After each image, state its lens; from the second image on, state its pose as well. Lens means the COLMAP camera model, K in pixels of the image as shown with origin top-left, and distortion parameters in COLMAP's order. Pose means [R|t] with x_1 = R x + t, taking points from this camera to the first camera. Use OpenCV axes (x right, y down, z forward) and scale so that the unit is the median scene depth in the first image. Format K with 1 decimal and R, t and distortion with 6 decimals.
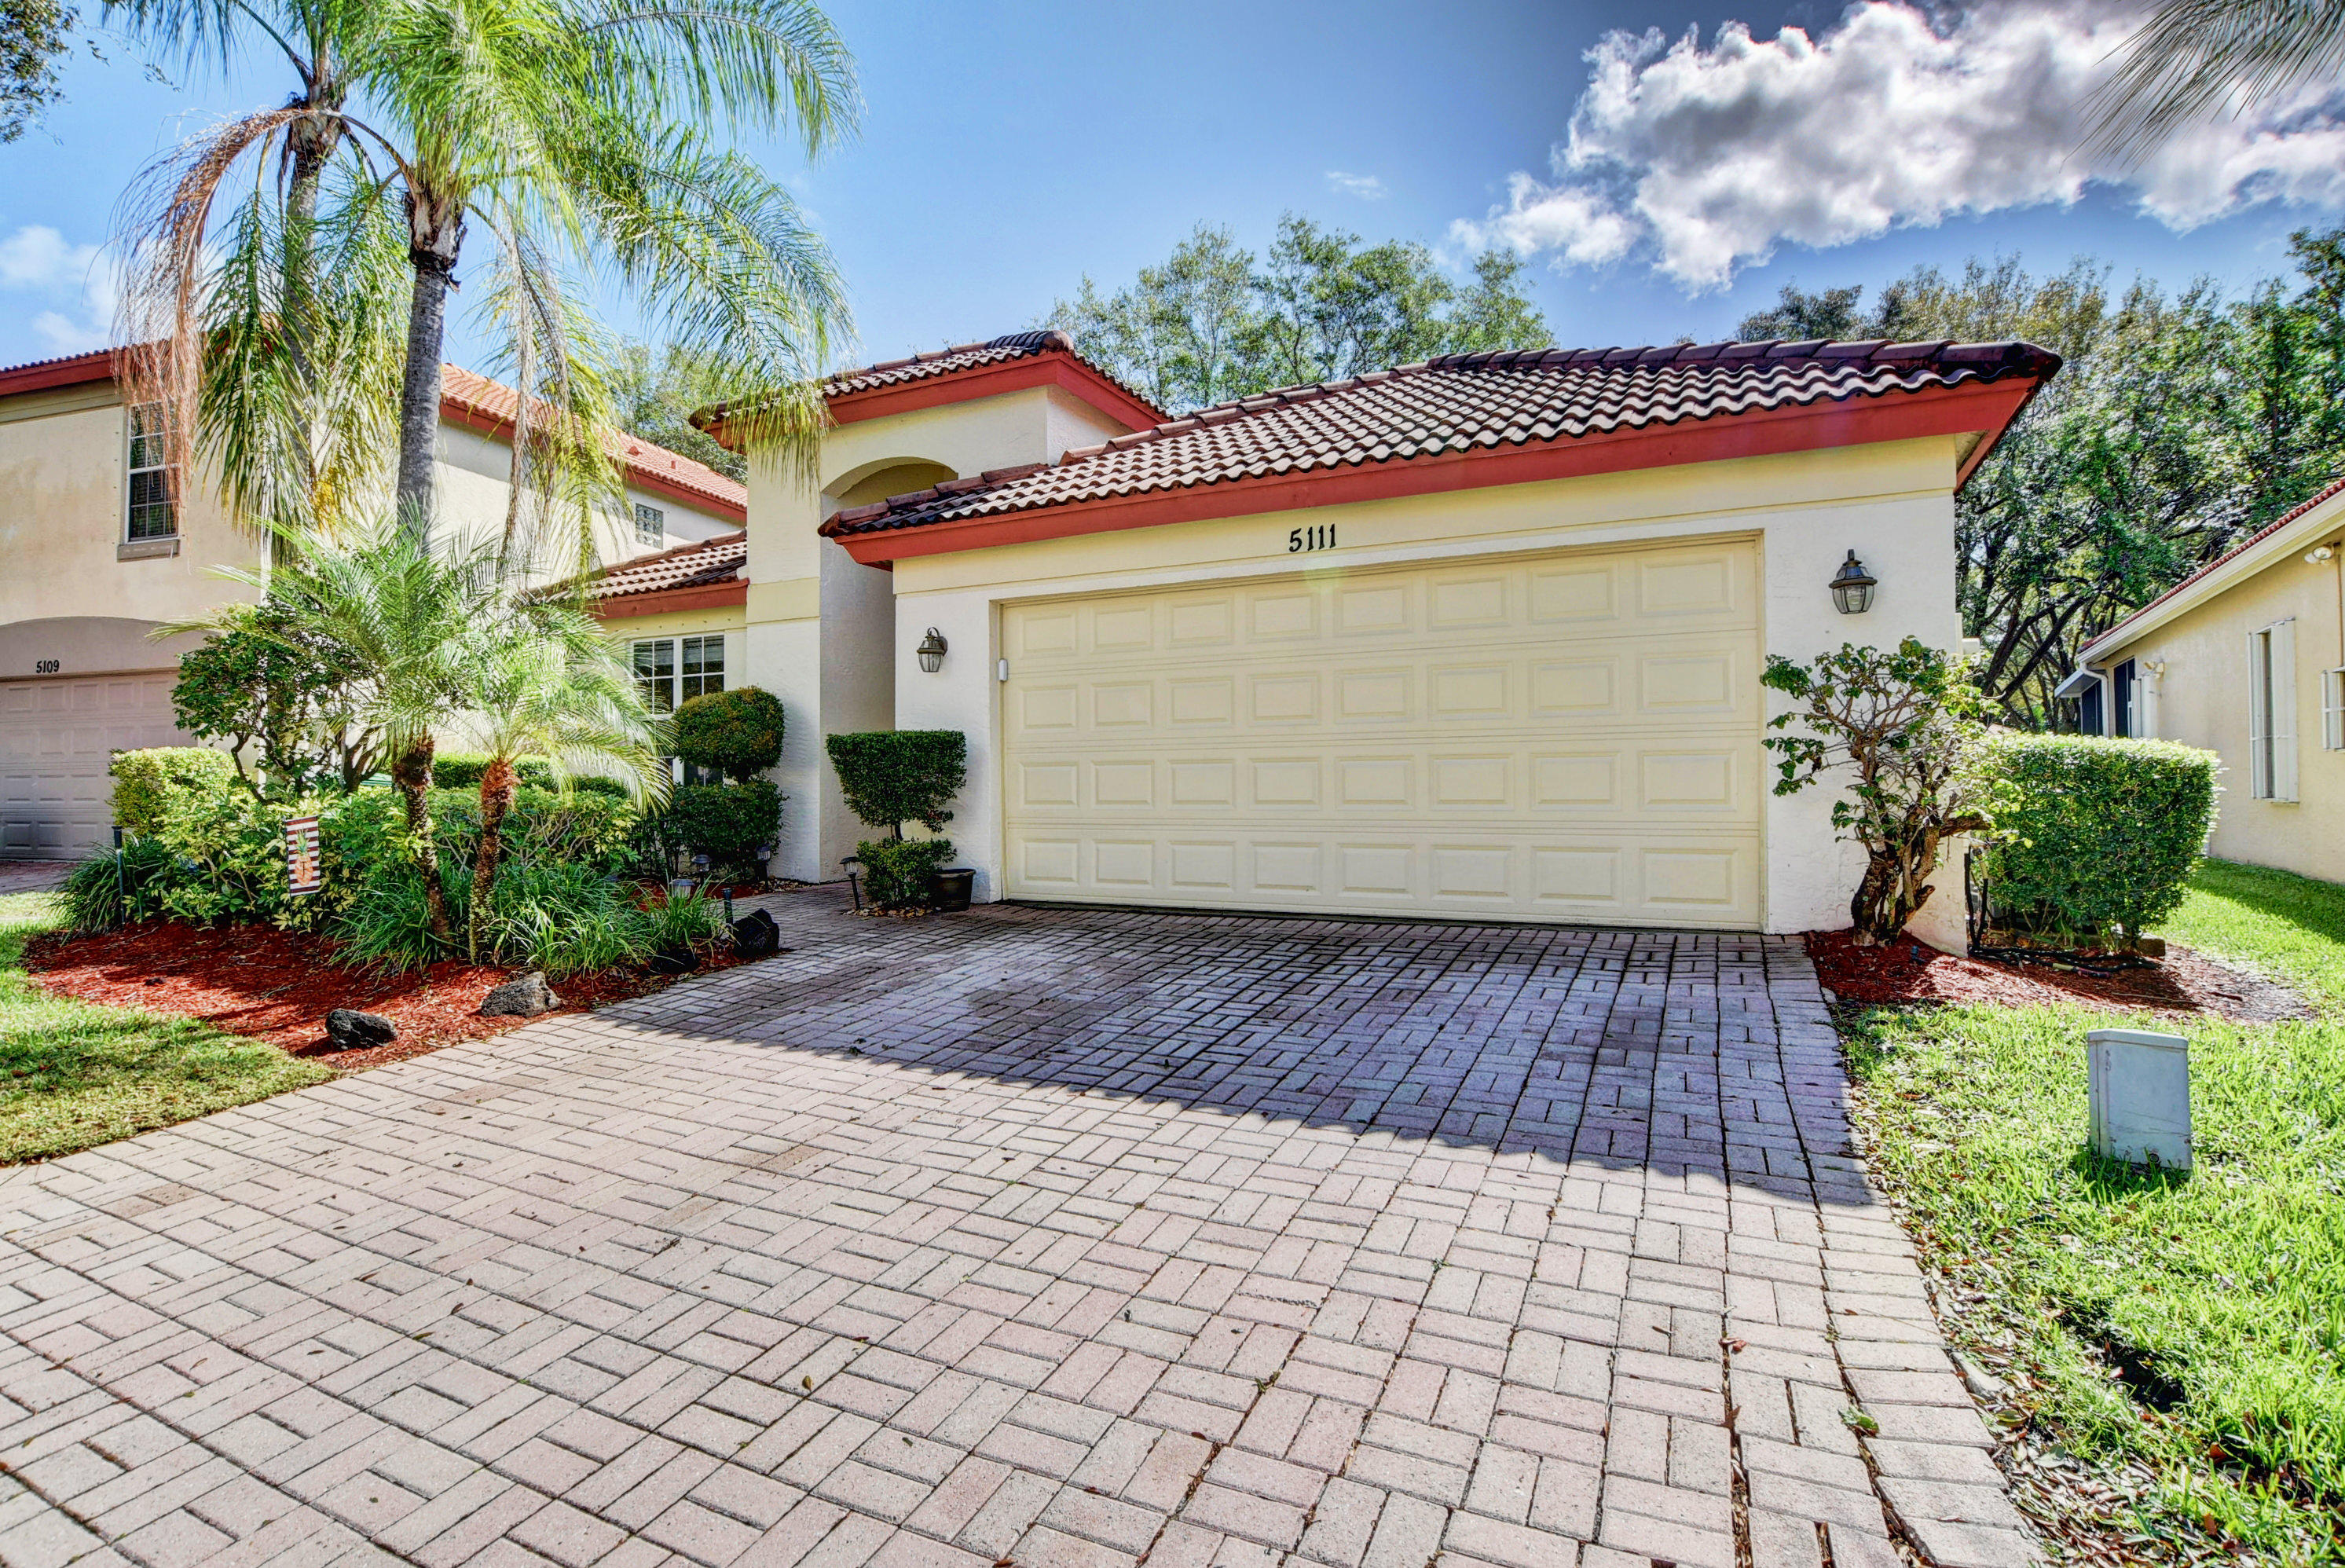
lens RADIAL K [[1129.1, 0, 1168.1], [0, 1129.1, 777.6], [0, 0, 1]] dist [-0.024850, 0.001368]
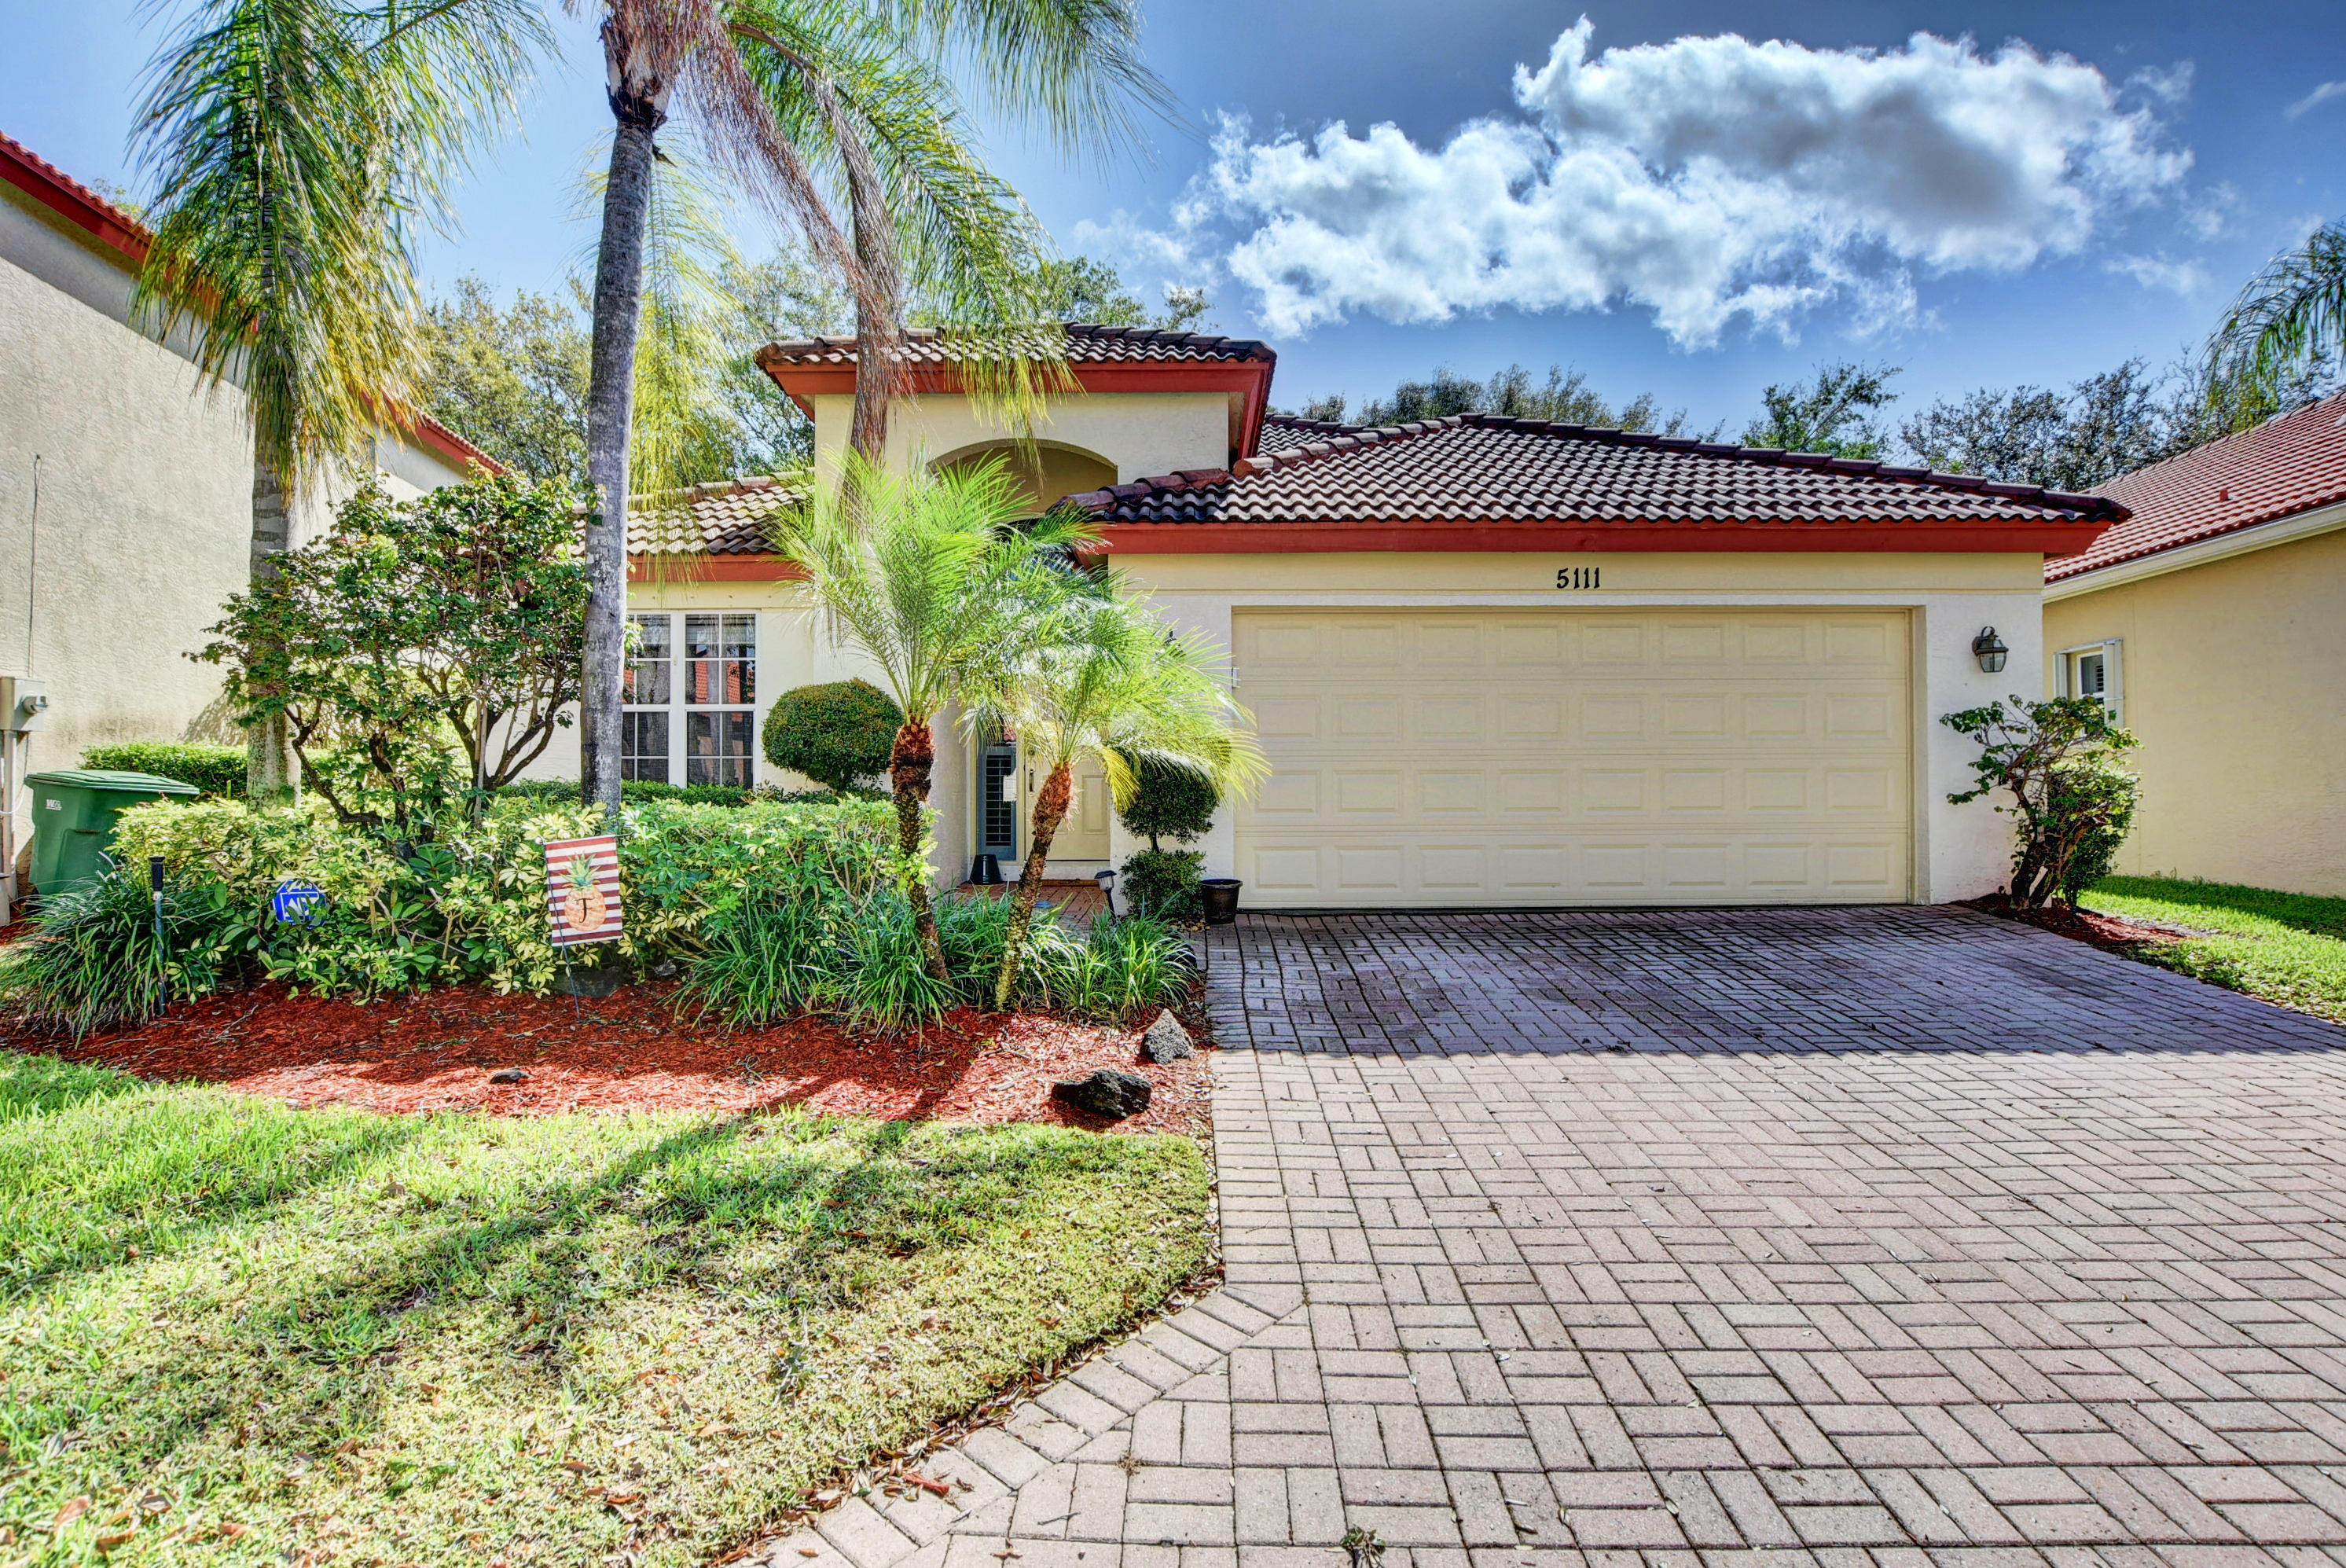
lens RADIAL K [[1137.0, 0, 1186.2], [0, 1137.0, 776.8], [0, 0, 1]] dist [-0.019371, 0.000394]
pose [[0.893487, 0.005404, 0.449057, -0.727579], [-0.003992, 0.999984, -0.004090, -0.004300], [-0.449071, 0.001861, 0.893494, 0.147183]]
